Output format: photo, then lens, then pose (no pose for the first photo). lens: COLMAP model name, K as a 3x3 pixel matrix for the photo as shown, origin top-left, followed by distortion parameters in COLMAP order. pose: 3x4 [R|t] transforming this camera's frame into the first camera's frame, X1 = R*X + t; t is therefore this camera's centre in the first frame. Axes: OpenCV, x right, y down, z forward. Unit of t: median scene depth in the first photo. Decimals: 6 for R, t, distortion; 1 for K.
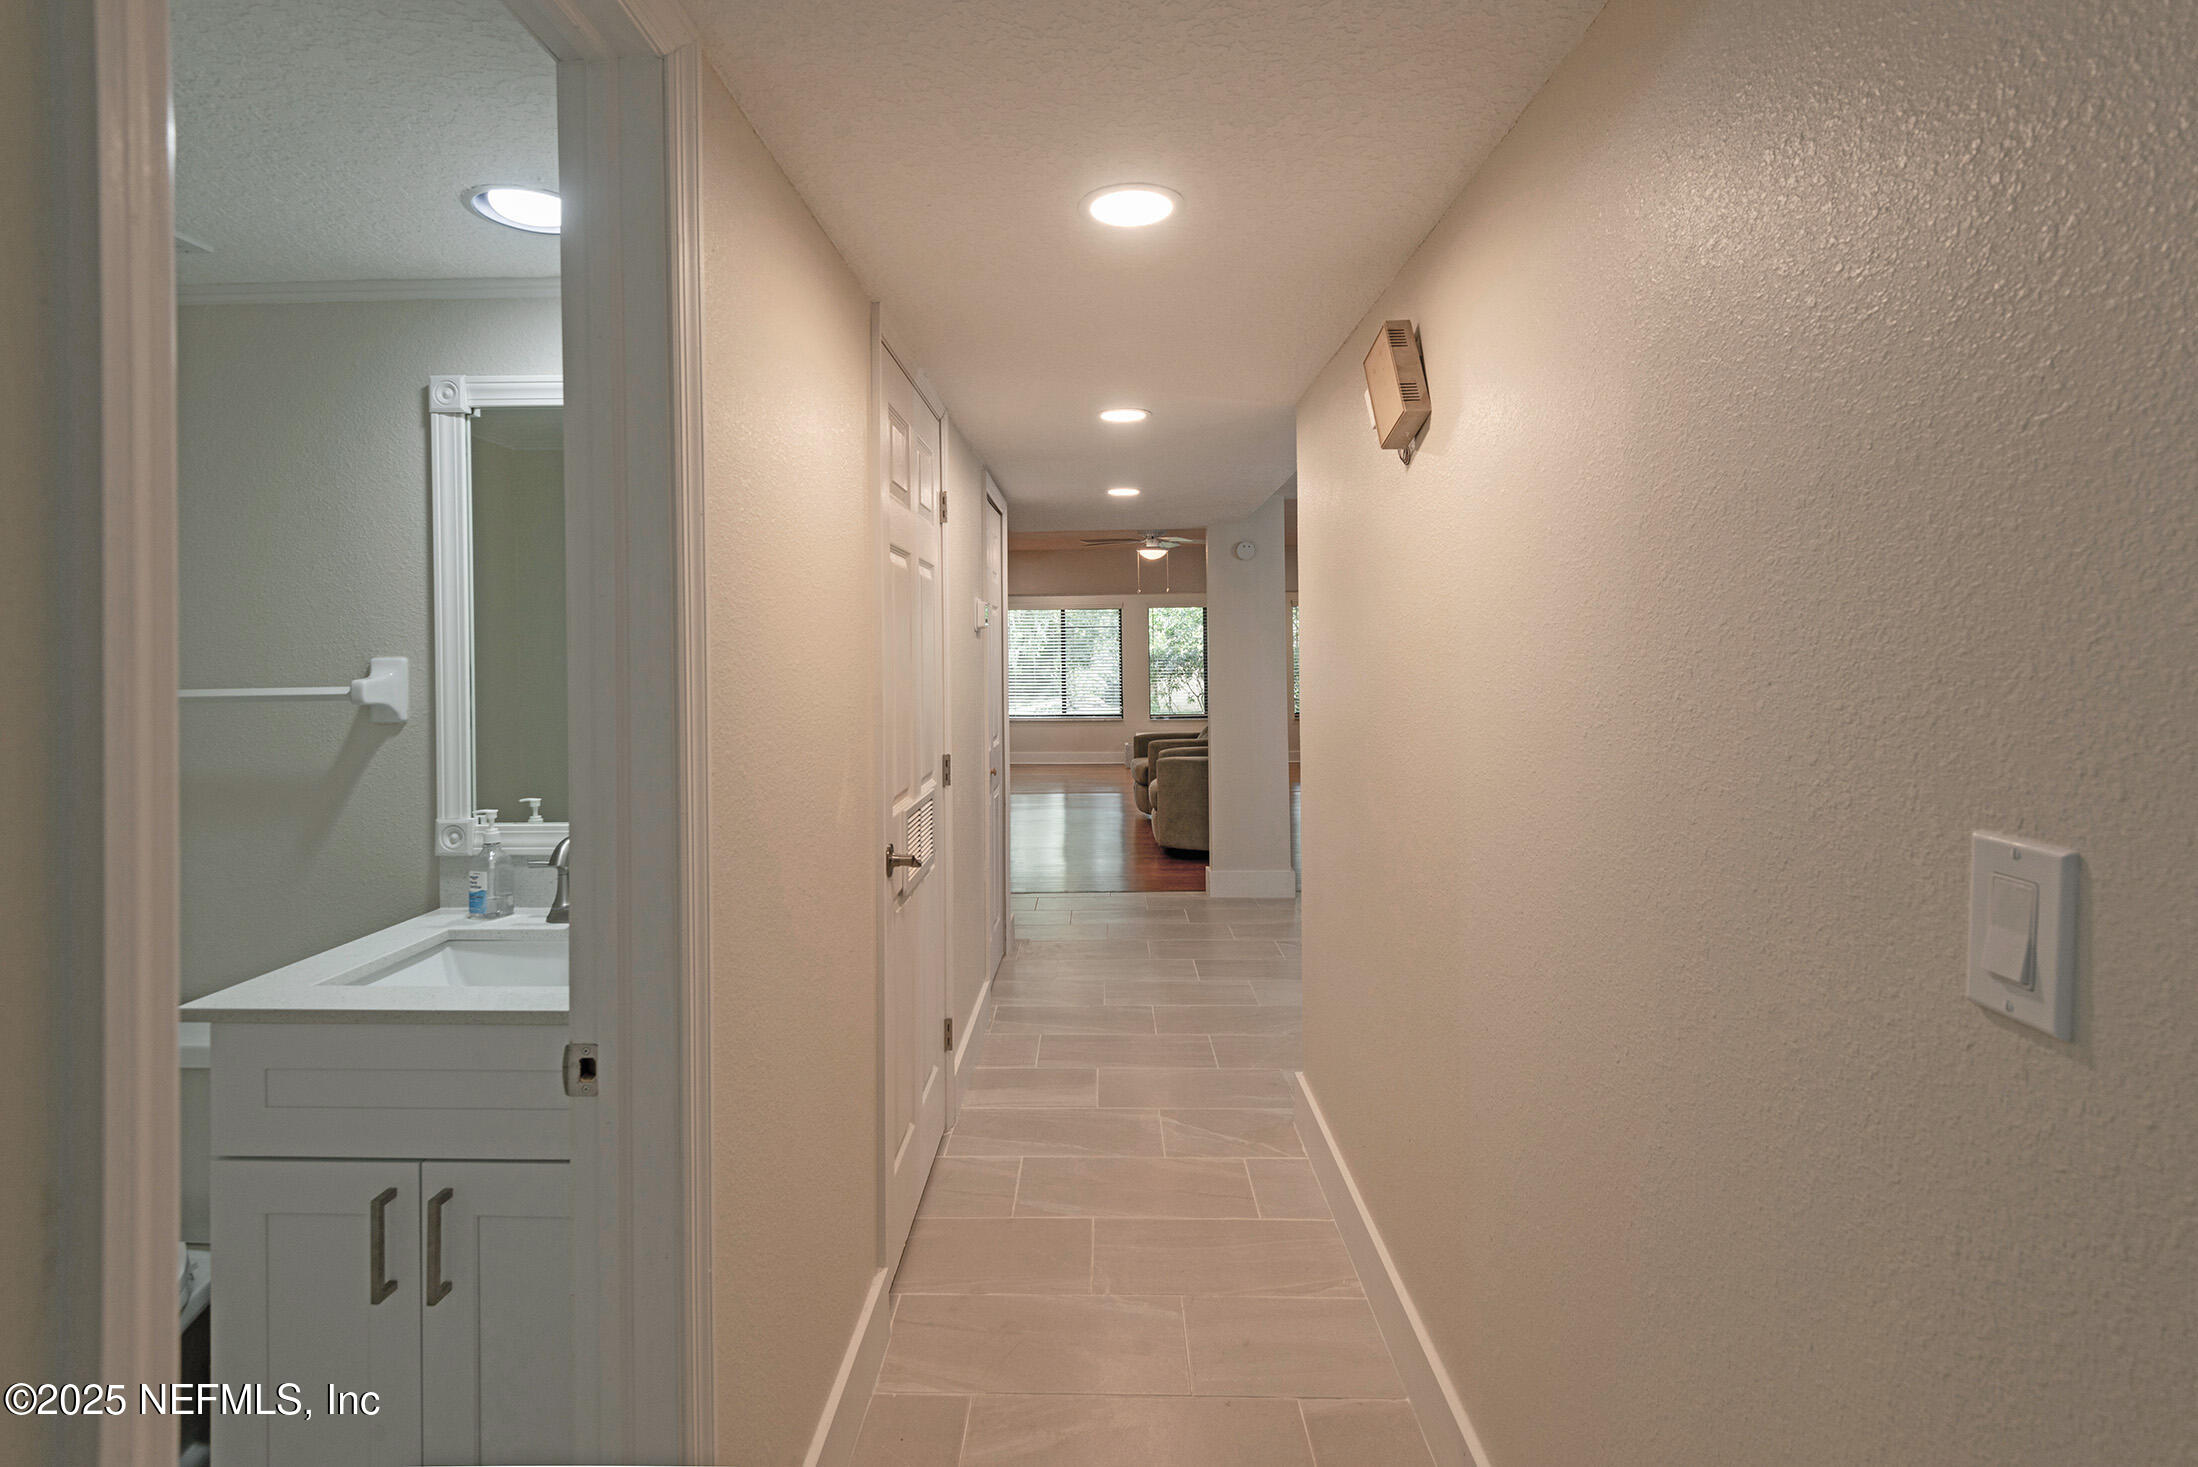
lens RADIAL K [[1038.3, 0, 1081.5], [0, 1038.3, 652.5], [0, 0, 1]] dist [0.003354, 0.000003]
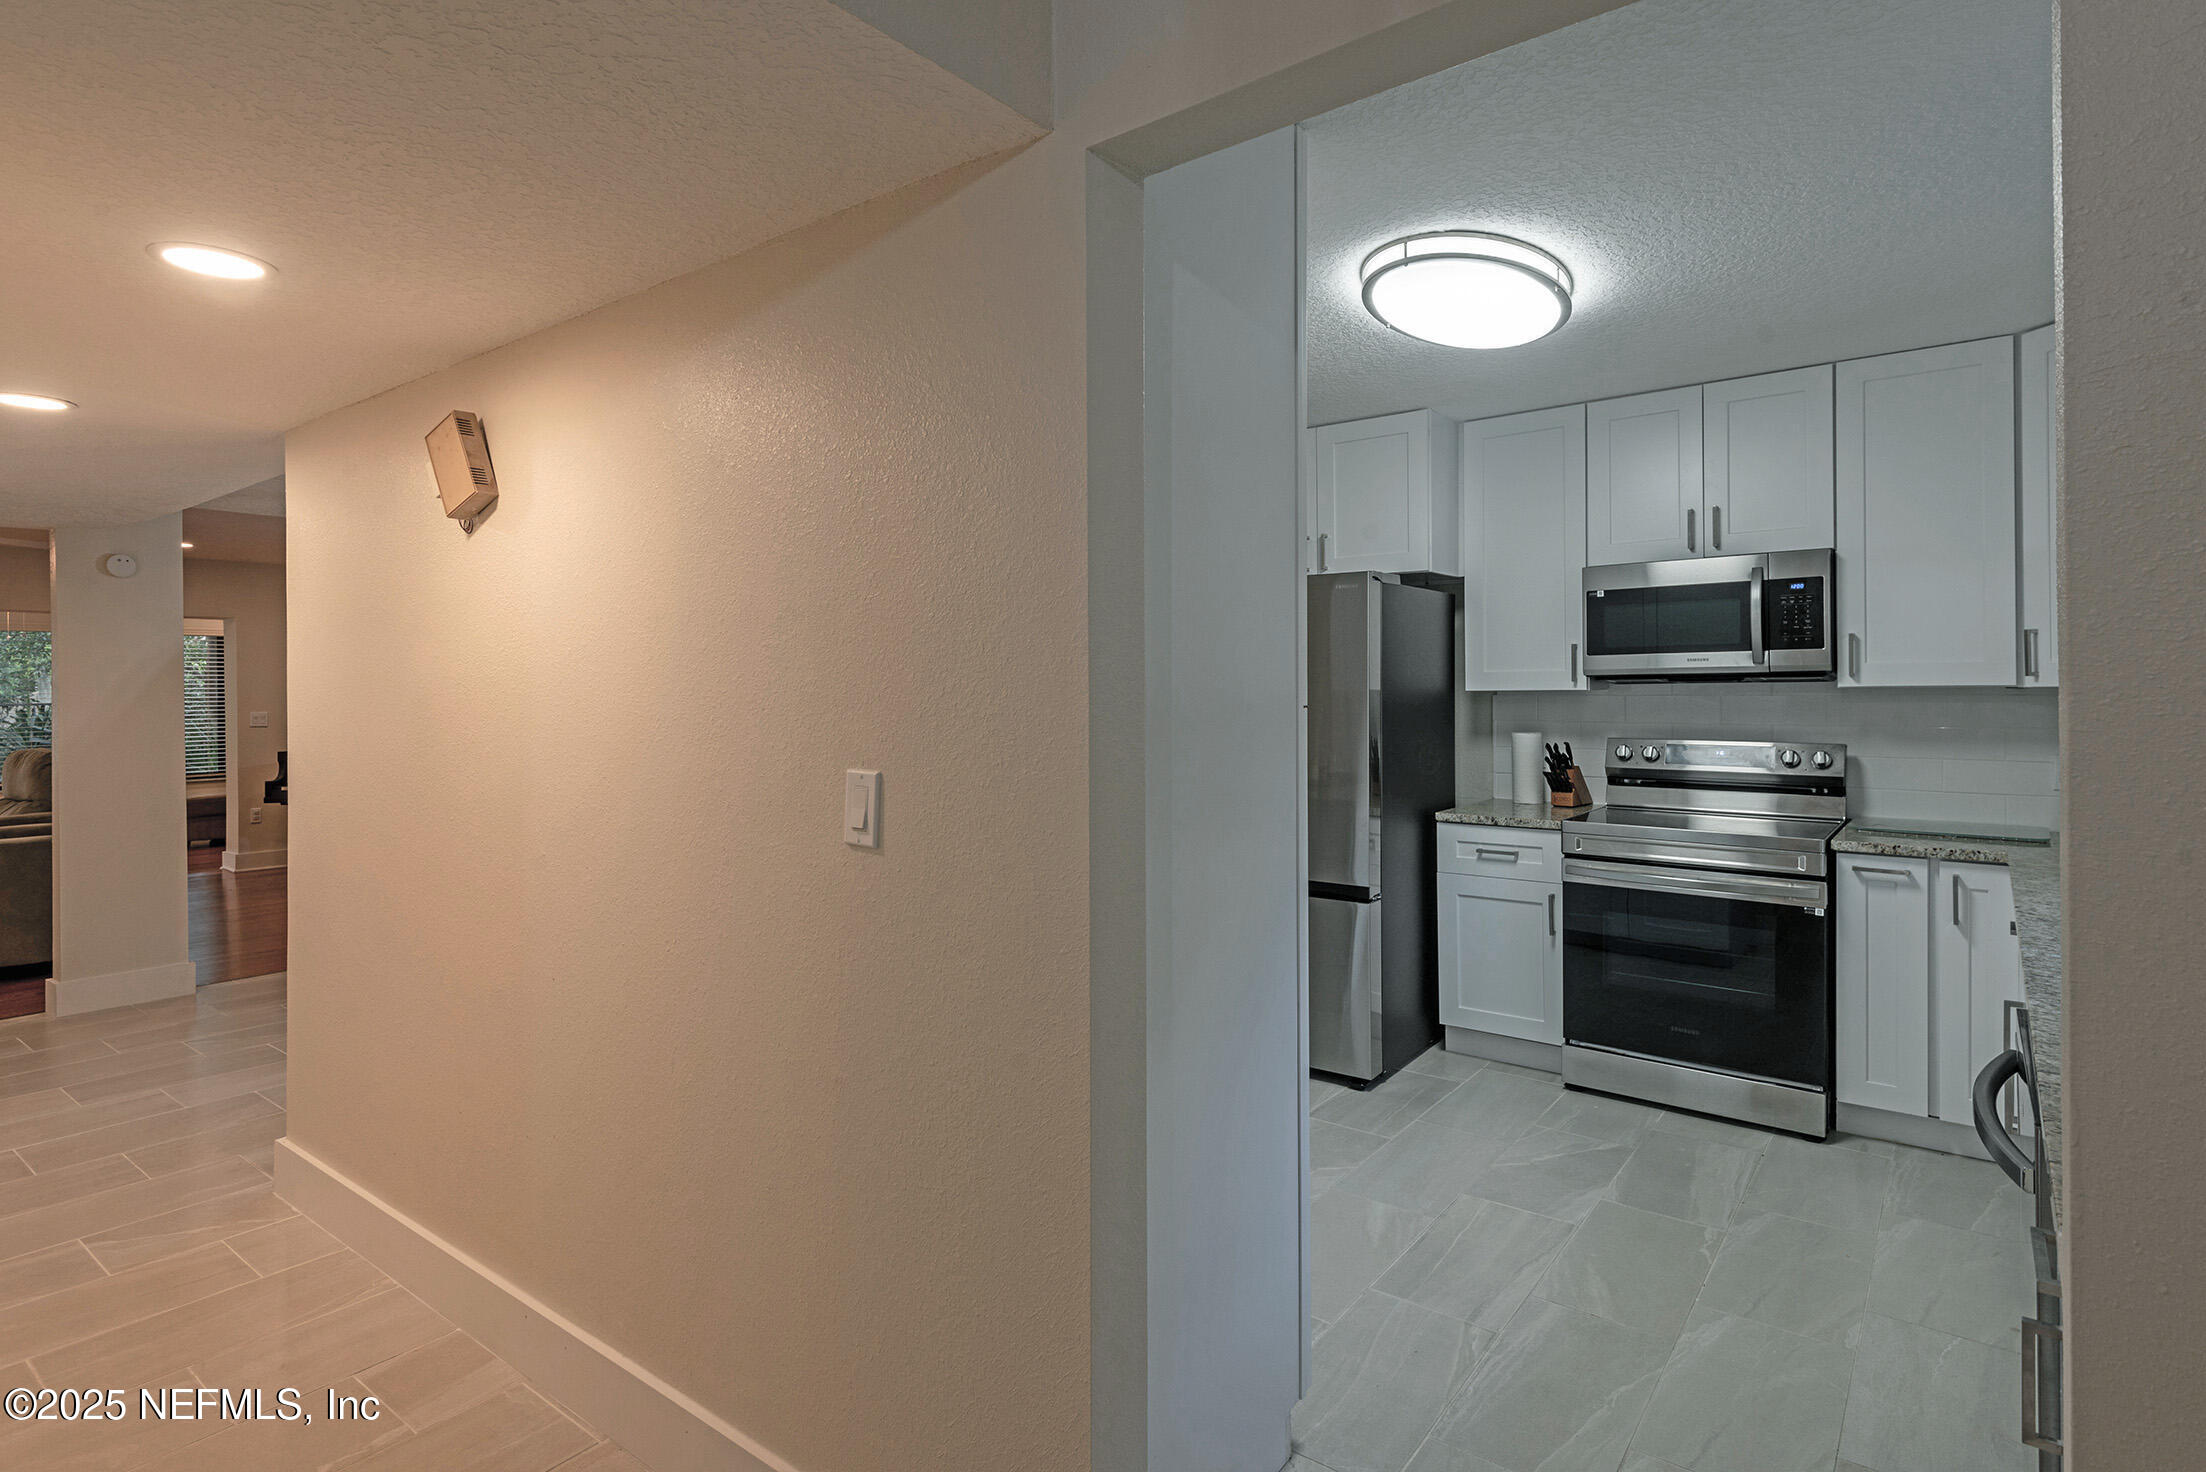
lens RADIAL K [[1177.3, 0, 1074.5], [0, 1177.3, 693.4], [0, 0, 1]] dist [0.038999, -0.028792]
pose [[0.609679, 0.007365, 0.792614, -0.213504], [-0.003870, 0.999973, -0.006315, 0.004169], [-0.792639, 0.000783, 0.609691, -0.233166]]
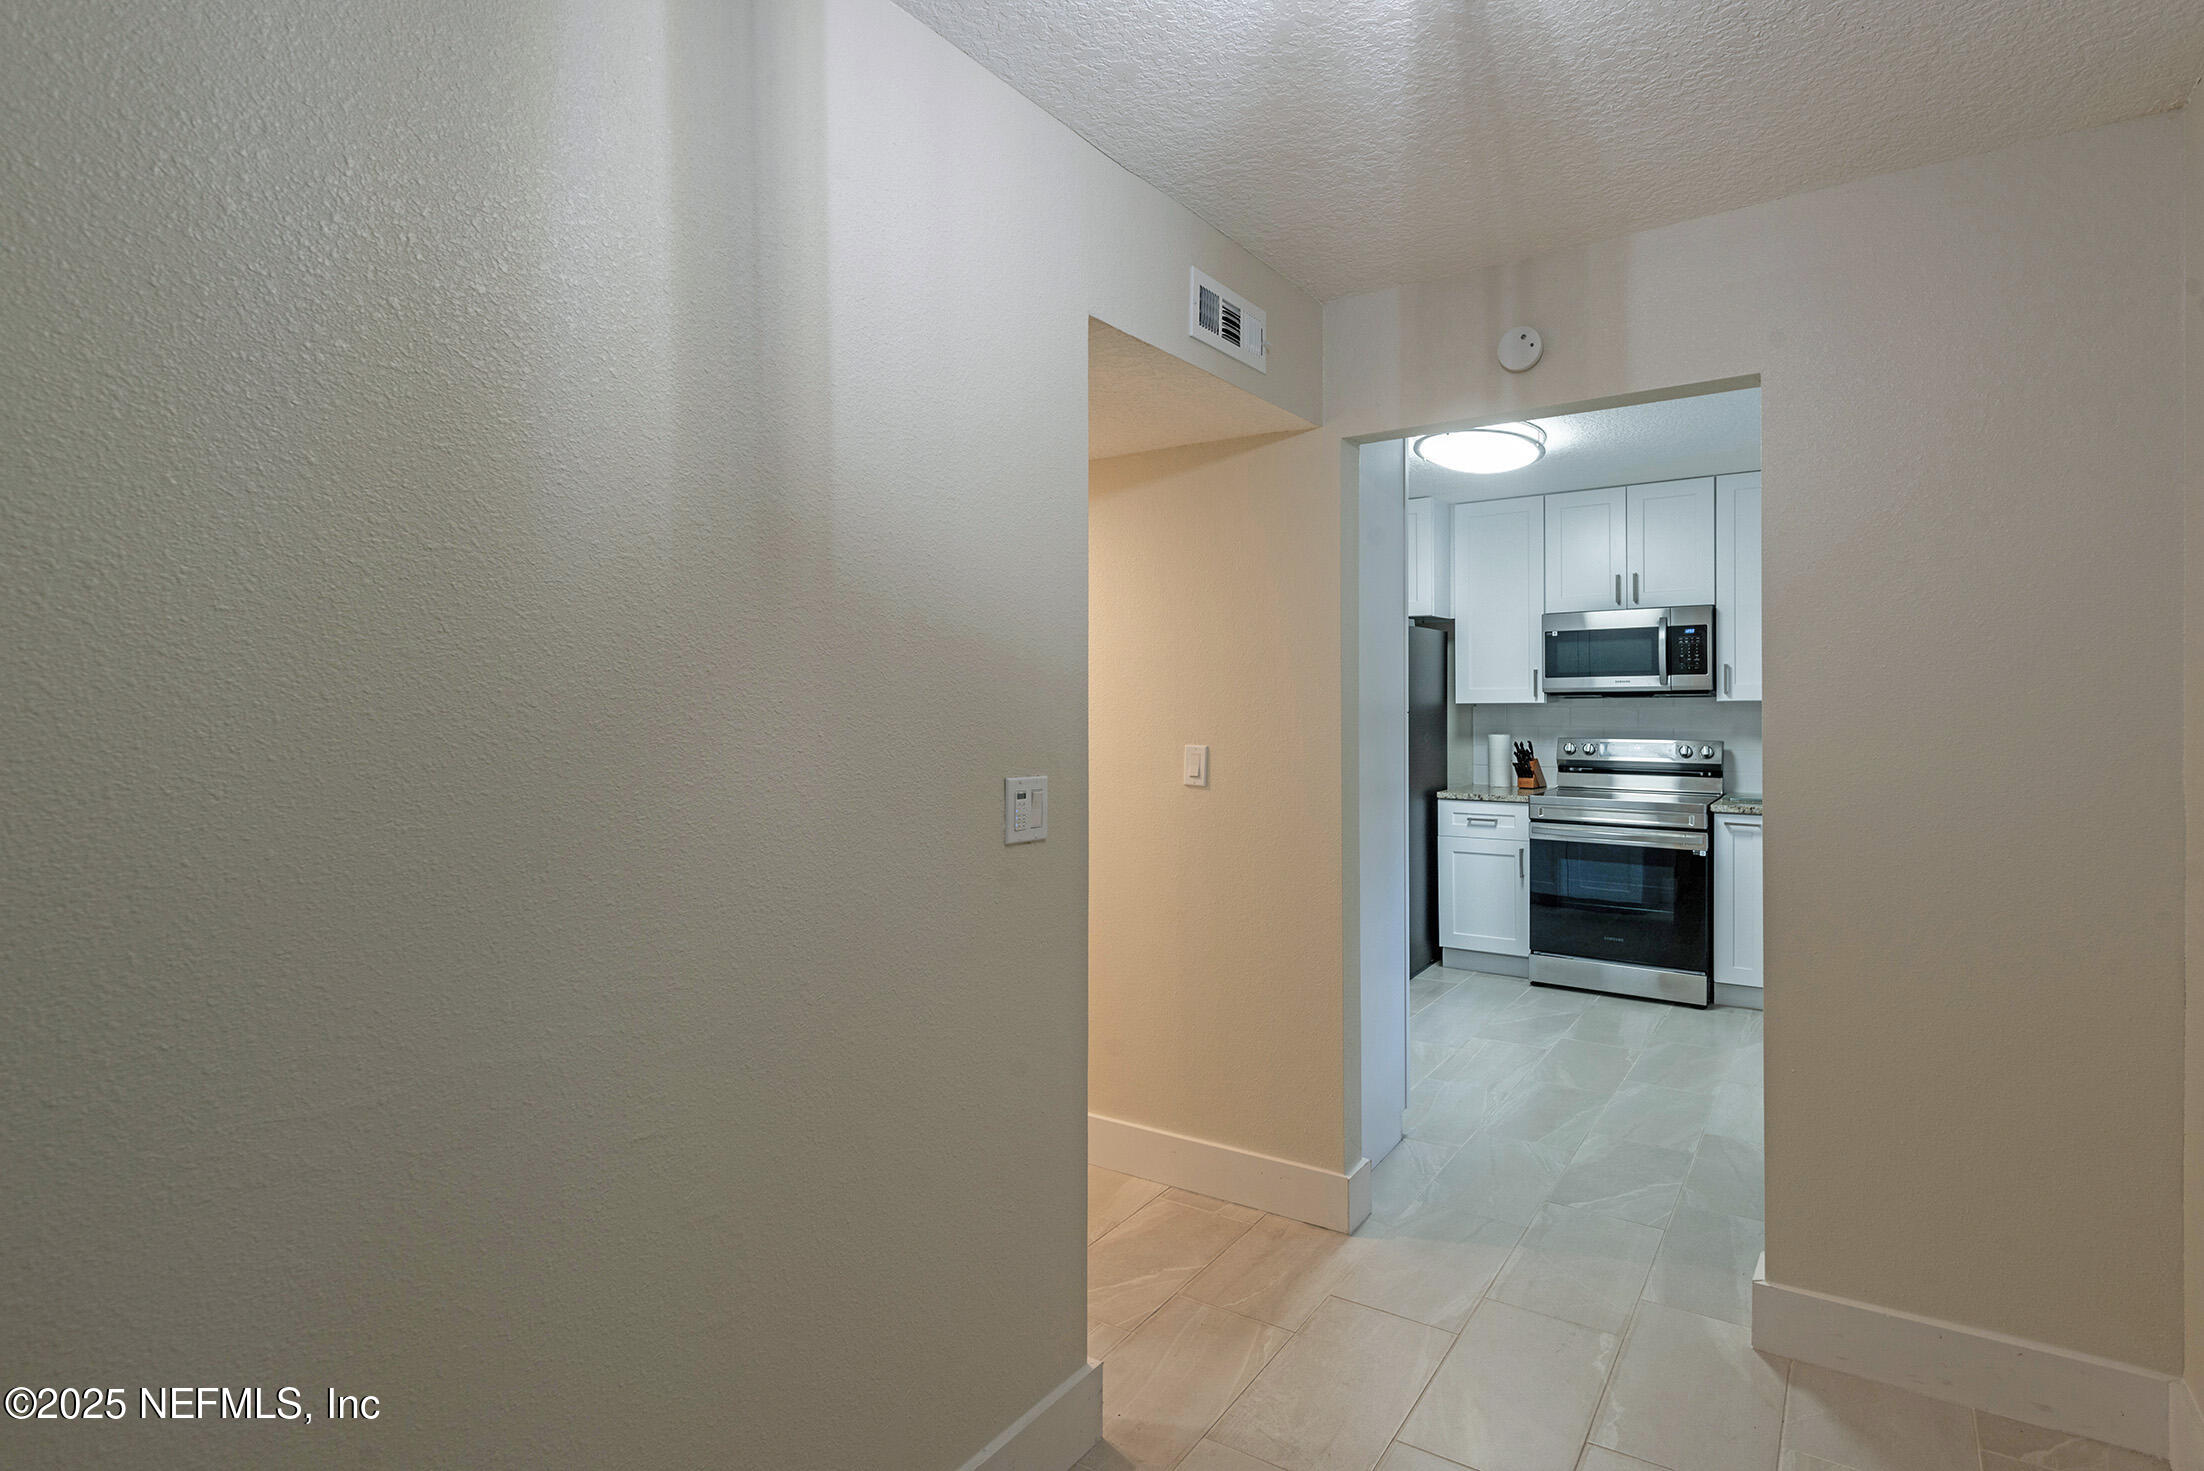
lens RADIAL K [[1253.4, 0, 1055.8], [0, 1253.4, 713.3], [0, 0, 1]] dist [0.029528, -0.000338]
pose [[0.553387, 0.003448, 0.832917, -0.875734], [-0.003731, 0.999992, -0.001660, 0.011982], [-0.832916, -0.002189, 0.553395, -0.330625]]
